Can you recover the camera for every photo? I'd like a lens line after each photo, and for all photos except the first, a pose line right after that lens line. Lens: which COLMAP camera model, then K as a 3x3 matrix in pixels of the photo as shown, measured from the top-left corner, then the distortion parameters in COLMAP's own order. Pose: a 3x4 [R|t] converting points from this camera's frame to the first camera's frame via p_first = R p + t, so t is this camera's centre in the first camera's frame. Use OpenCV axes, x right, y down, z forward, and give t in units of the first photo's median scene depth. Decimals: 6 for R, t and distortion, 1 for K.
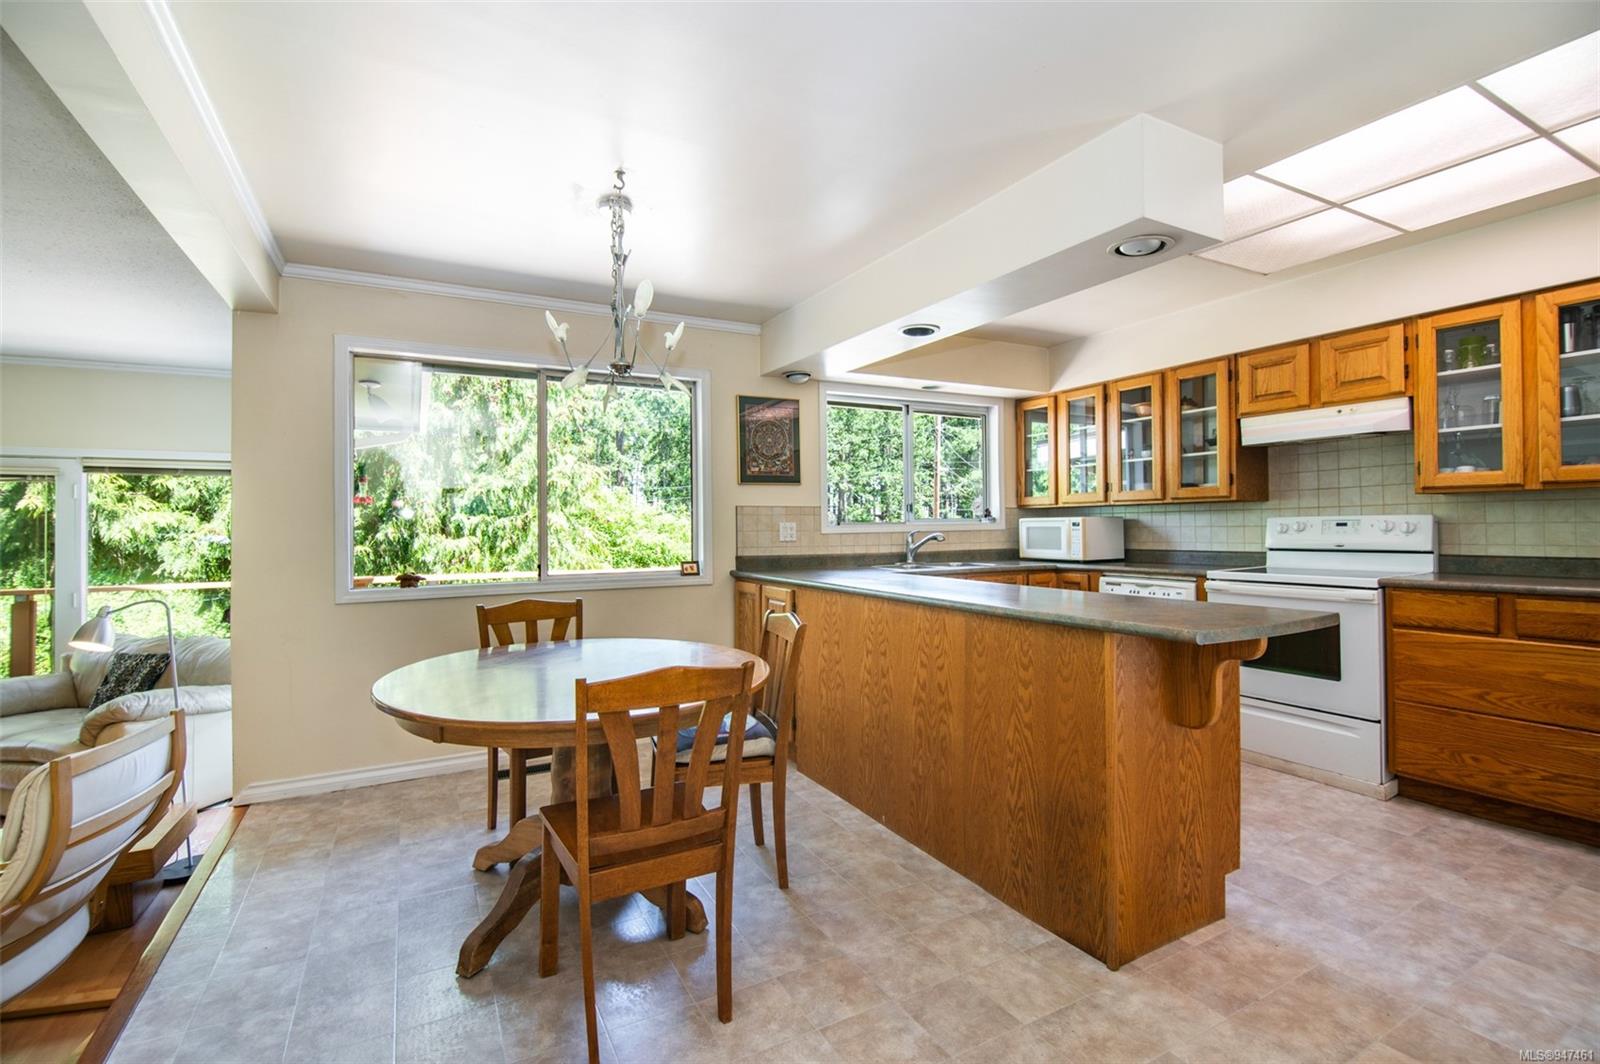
lens RADIAL K [[701.0, 0, 796.5], [0, 701.0, 524.2], [0, 0, 1]] dist [0.004770, -0.007127]
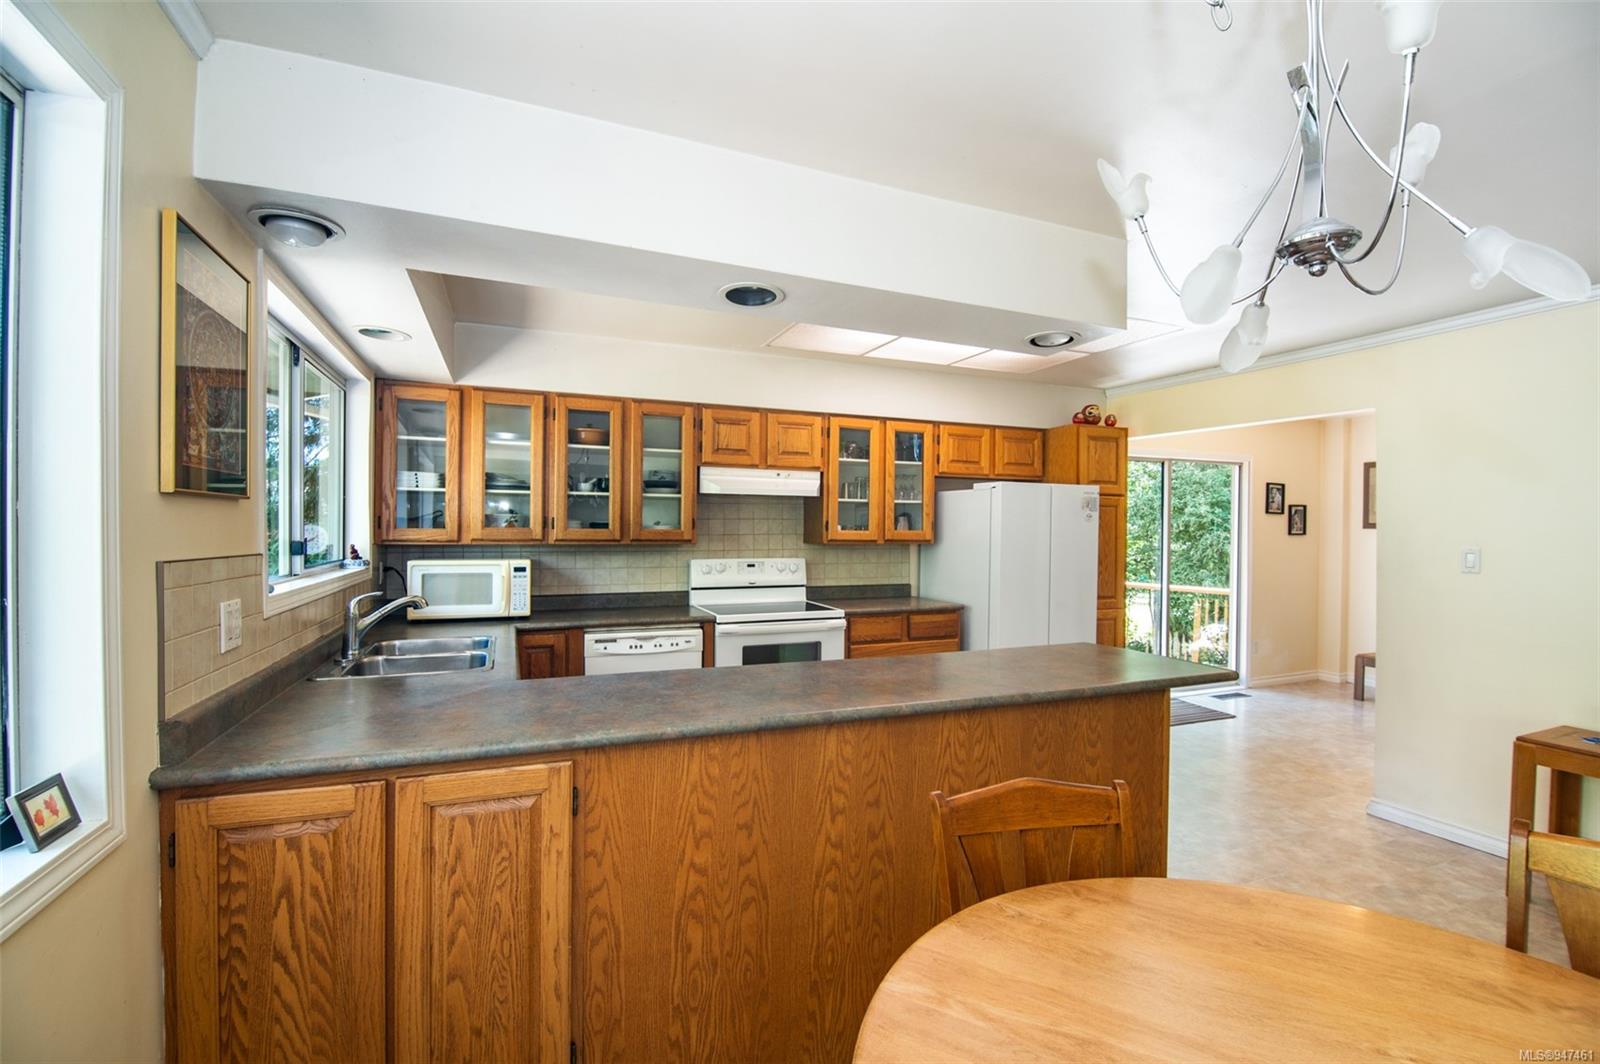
lens RADIAL K [[701.0, 0, 795.2], [0, 701.0, 544.8], [0, 0, 1]] dist [0.004770, -0.007127]
pose [[0.116207, -0.007459, 0.993197, -0.440643], [-0.009405, 0.999919, 0.008610, -0.049583], [-0.993181, -0.010342, 0.116127, 0.835069]]
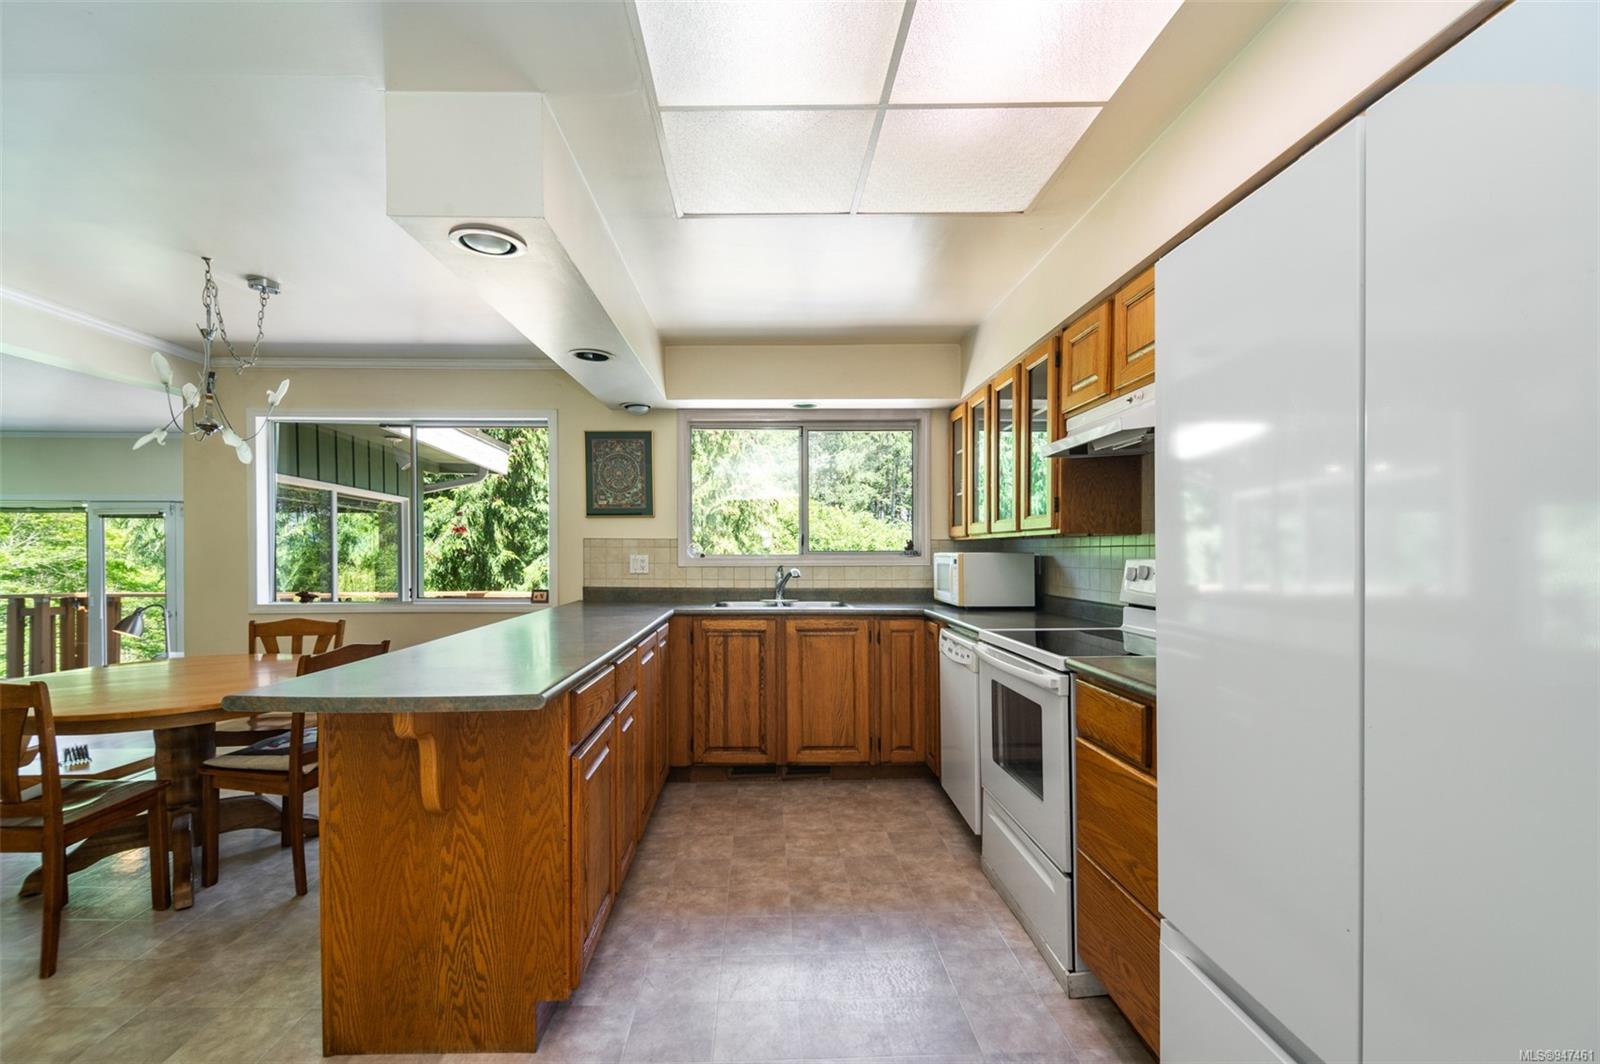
lens RADIAL K [[701.0, 0, 780.6], [0, 701.0, 551.9], [0, 0, 1]] dist [0.004770, -0.007127]
pose [[0.889699, 0.011050, -0.456413, 0.819535], [-0.007845, 0.999929, 0.008917, -0.022547], [0.456480, -0.004353, 0.889723, 0.267912]]
